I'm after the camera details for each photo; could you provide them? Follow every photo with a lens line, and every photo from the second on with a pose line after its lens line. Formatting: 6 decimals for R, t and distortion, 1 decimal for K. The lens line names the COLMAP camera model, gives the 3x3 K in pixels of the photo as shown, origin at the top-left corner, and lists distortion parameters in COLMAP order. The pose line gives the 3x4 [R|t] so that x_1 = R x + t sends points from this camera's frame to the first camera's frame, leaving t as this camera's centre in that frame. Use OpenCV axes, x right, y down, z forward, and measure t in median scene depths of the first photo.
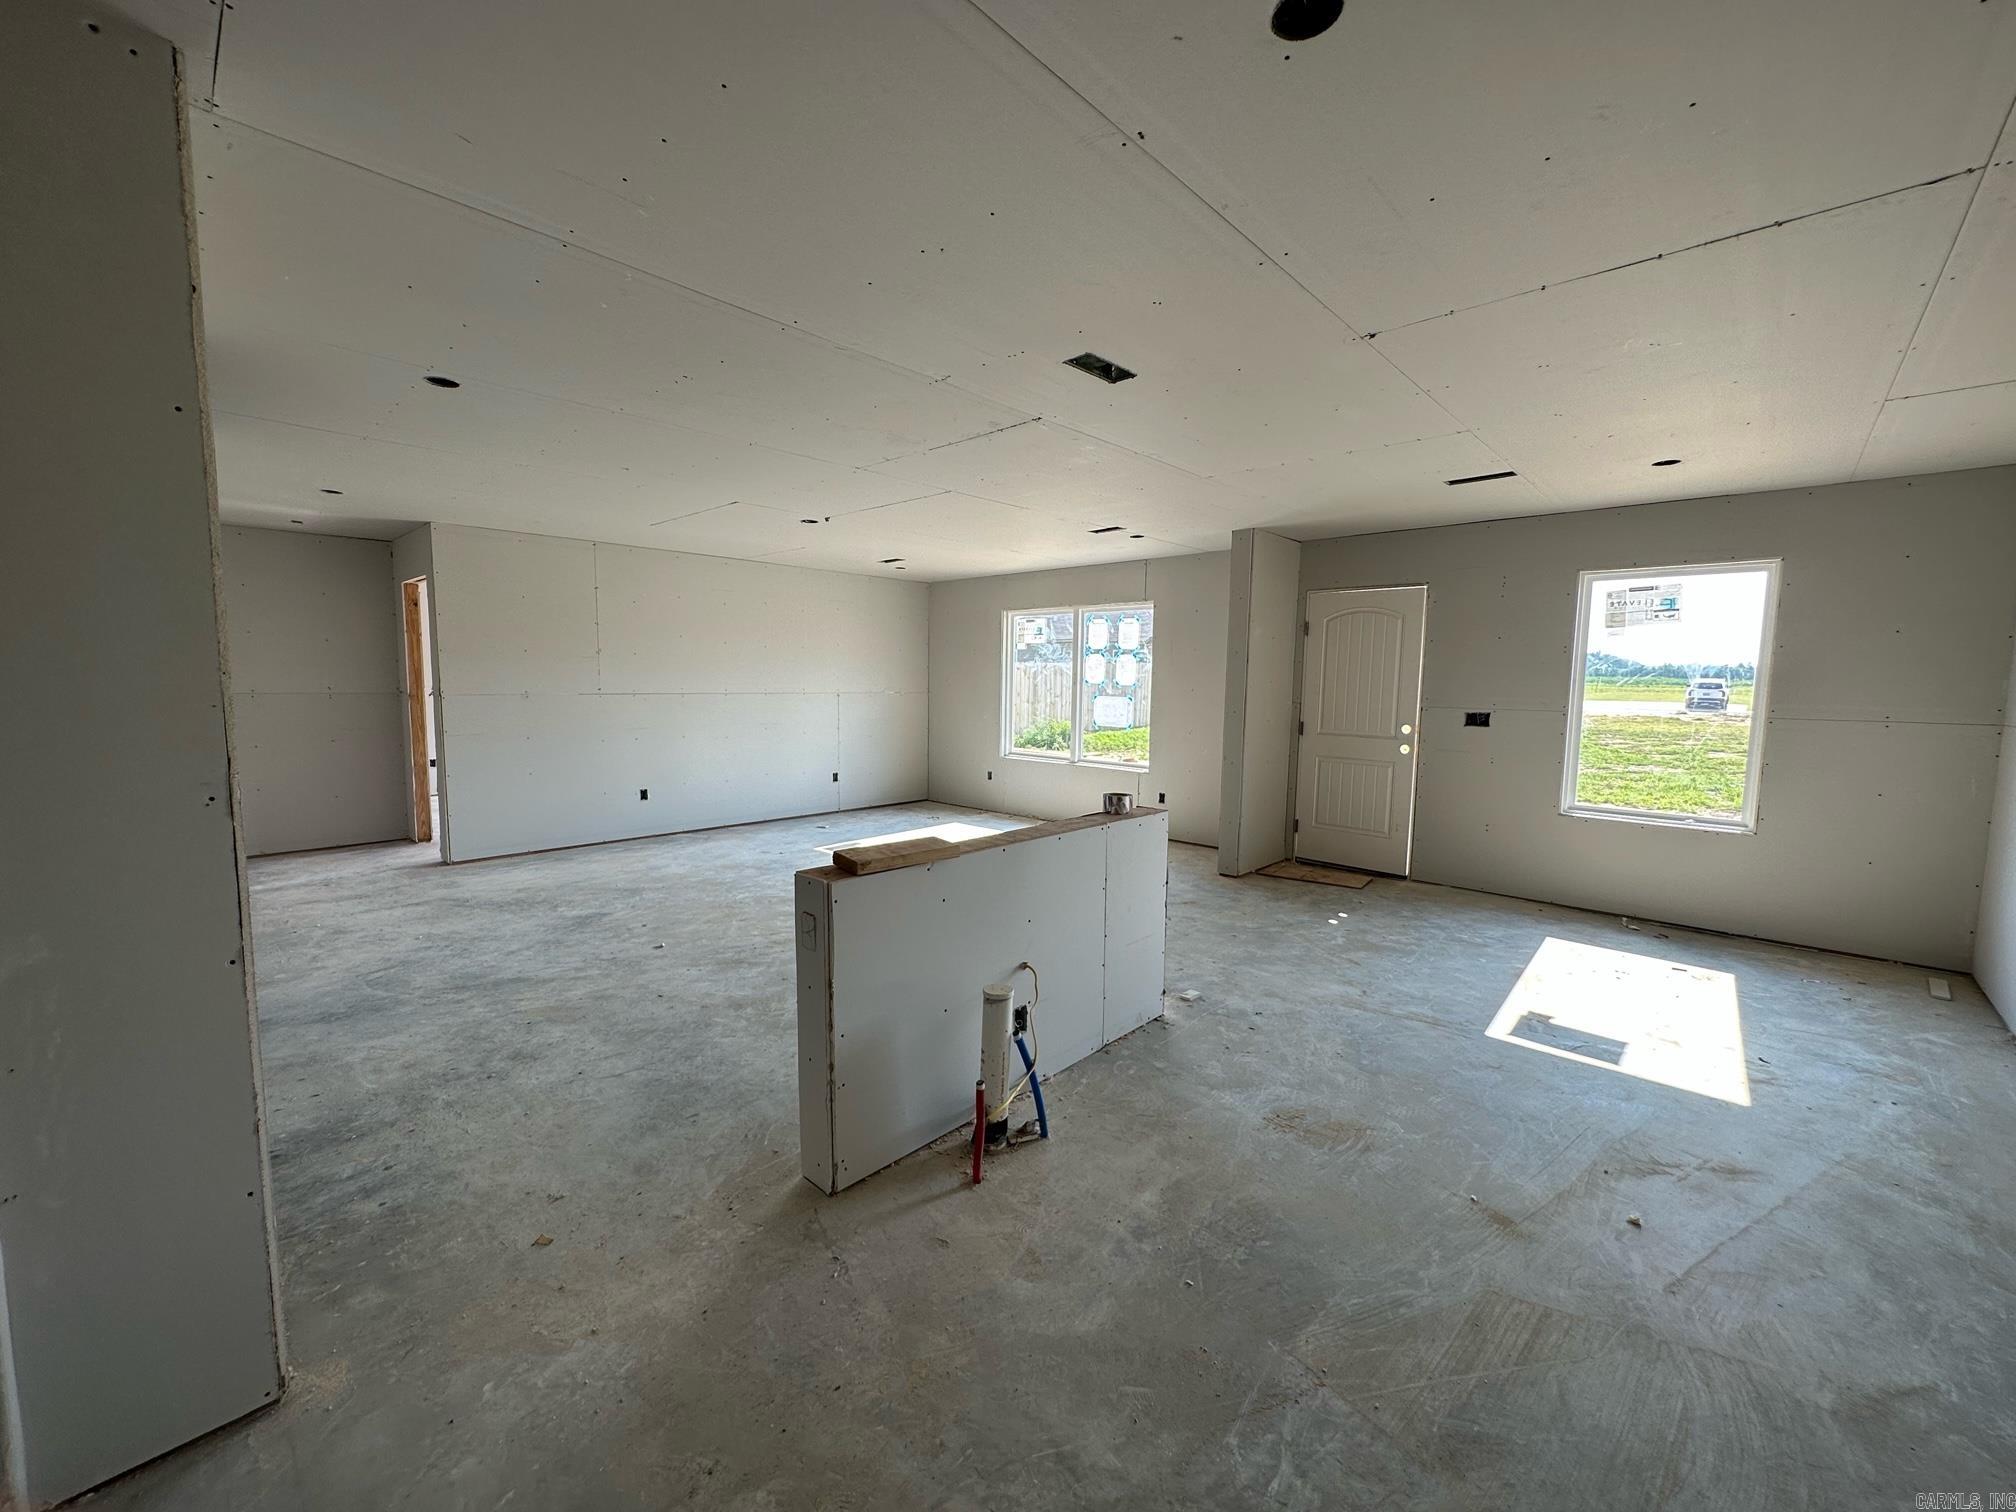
lens RADIAL K [[814.1, 0, 1001.9], [0, 814.1, 756.4], [0, 0, 1]] dist [-0.000157, -0.000052]
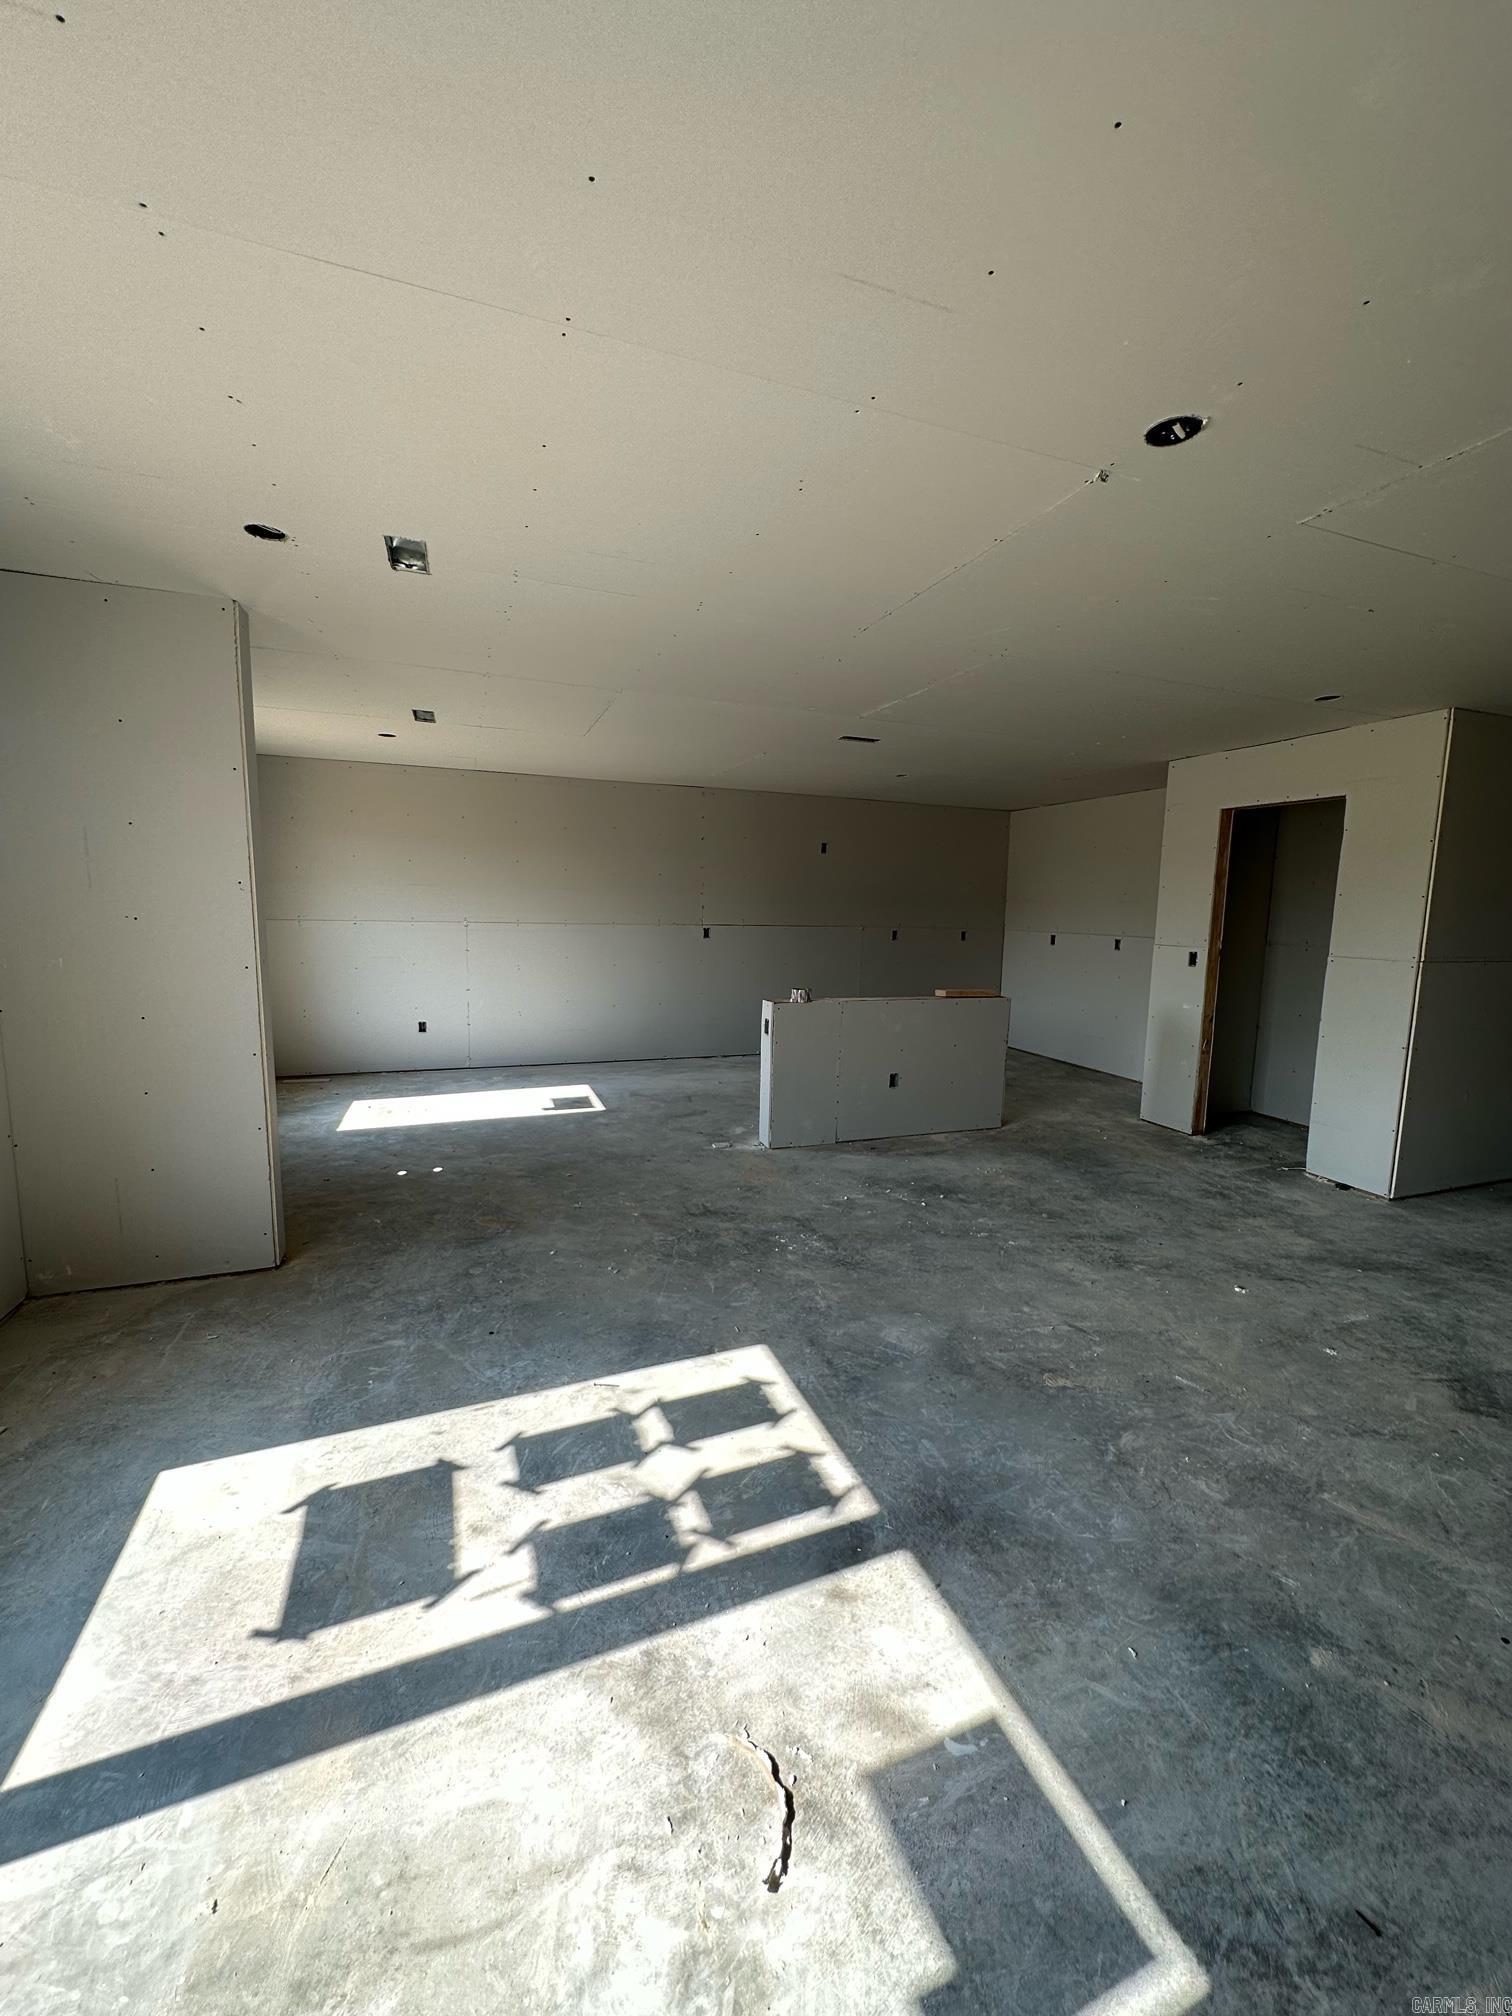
lens RADIAL K [[814.1, 0, 764.2], [0, 814.1, 1005.1], [0, 0, 1]] dist [-0.000157, -0.000052]
pose [[-0.903825, -0.084964, 0.419383, -0.307787], [0.010083, 0.975588, 0.219376, -0.184030], [-0.427784, 0.202506, -0.880904, 1.741923]]
